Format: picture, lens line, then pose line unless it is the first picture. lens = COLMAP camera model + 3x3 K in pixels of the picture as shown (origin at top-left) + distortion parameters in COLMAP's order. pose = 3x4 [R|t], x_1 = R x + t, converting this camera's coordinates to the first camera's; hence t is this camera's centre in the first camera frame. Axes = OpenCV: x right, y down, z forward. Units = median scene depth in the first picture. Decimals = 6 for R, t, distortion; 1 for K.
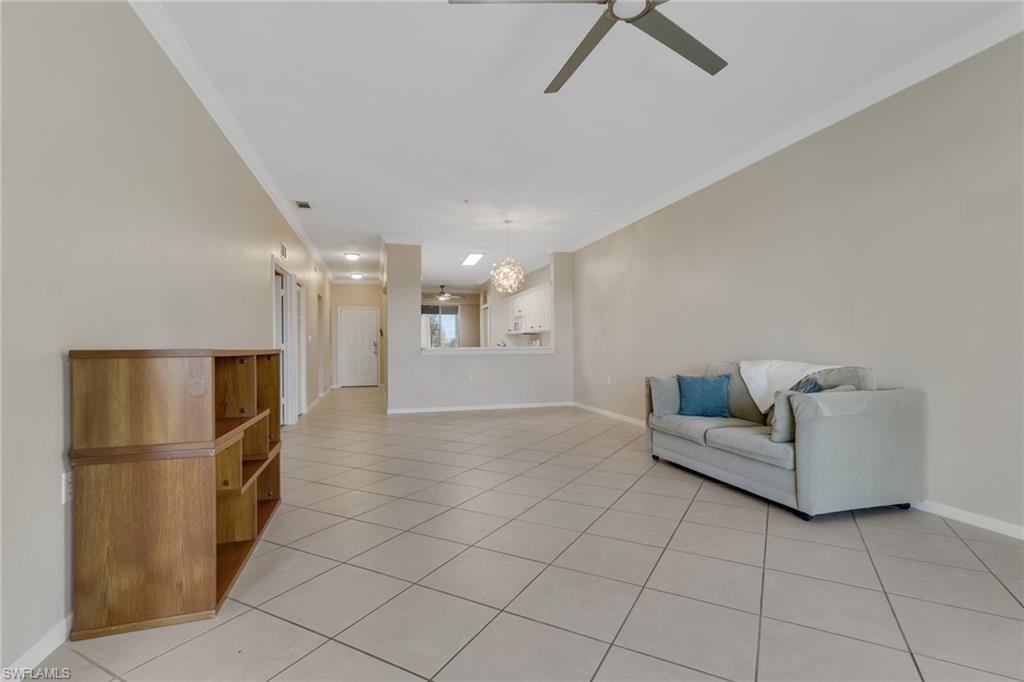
lens RADIAL K [[478.3, 0, 510.8], [0, 478.3, 349.2], [0, 0, 1]] dist [-0.001269, -0.000146]
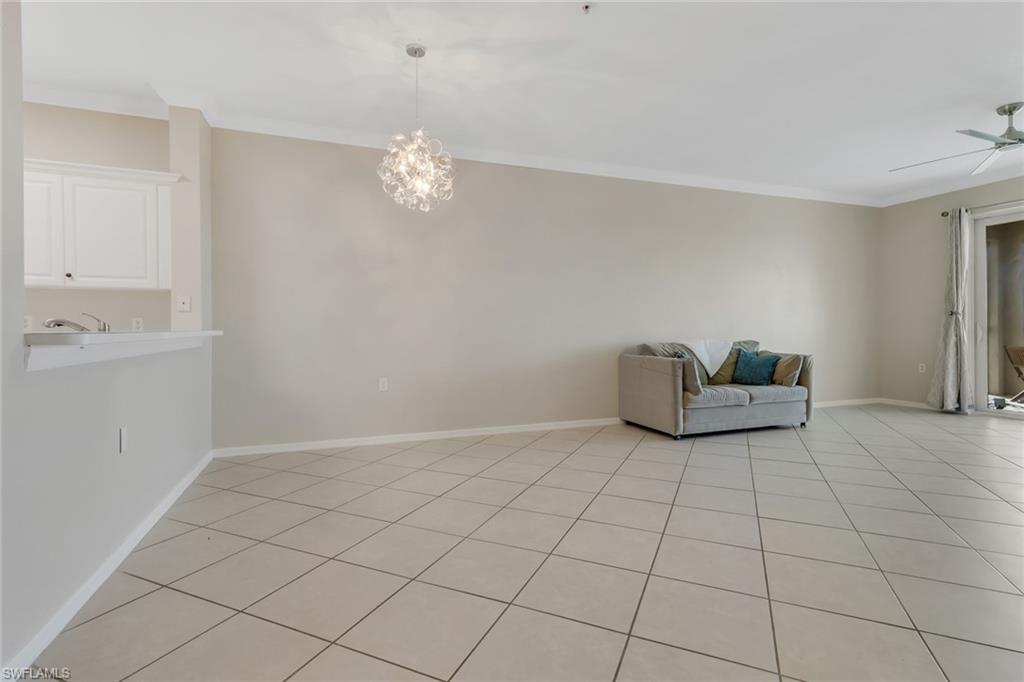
lens RADIAL K [[488.5, 0, 507.2], [0, 488.5, 330.2], [0, 0, 1]] dist [0.018175, 0.000035]
pose [[-0.078120, 0.003424, 0.996938, -0.302008], [0.009887, 0.999948, -0.002660, -0.001833], [-0.996895, 0.009649, -0.078150, 0.625590]]
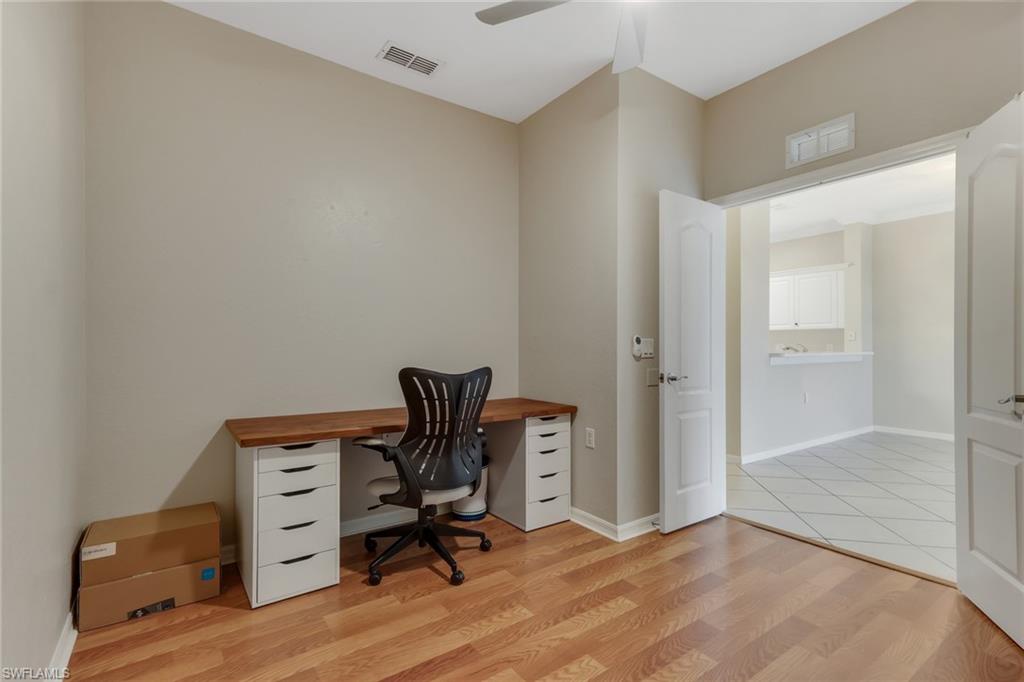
lens RADIAL K [[483.0, 0, 513.0], [0, 483.0, 347.6], [0, 0, 1]] dist [0.011911, 0.000186]
pose [[0.942143, 0.004054, 0.335188, -0.528243], [-0.001117, 0.999959, -0.008955, -0.003434], [-0.335211, 0.008062, 0.942109, 0.404272]]
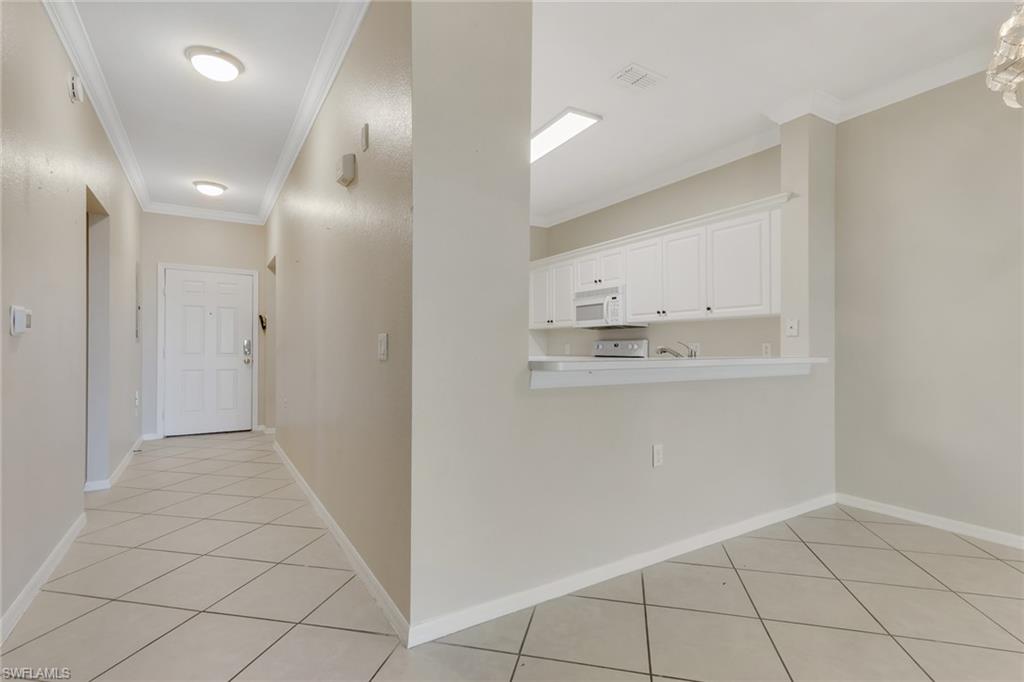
lens RADIAL K [[483.0, 0, 513.0], [0, 483.0, 347.6], [0, 0, 1]] dist [0.011911, 0.000186]
pose [[0.959111, 0.009433, 0.282873, -0.207593], [-0.006648, 0.999920, -0.010805, -0.005953], [-0.282952, 0.008483, 0.959096, 0.569531]]
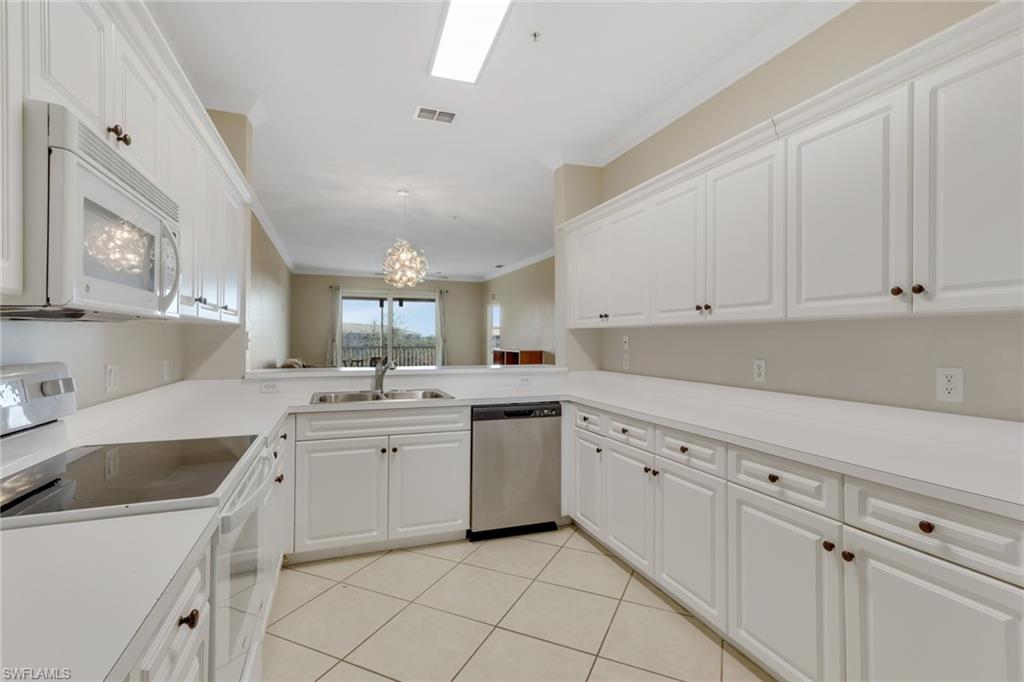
lens RADIAL K [[483.4, 0, 512.4], [0, 483.4, 333.6], [0, 0, 1]] dist [0.018875, 0.000526]
pose [[-0.997487, 0.002518, -0.070803, -0.074854], [0.002819, 0.999987, -0.004149, -0.027952], [0.070792, -0.004338, -0.997482, 1.164032]]
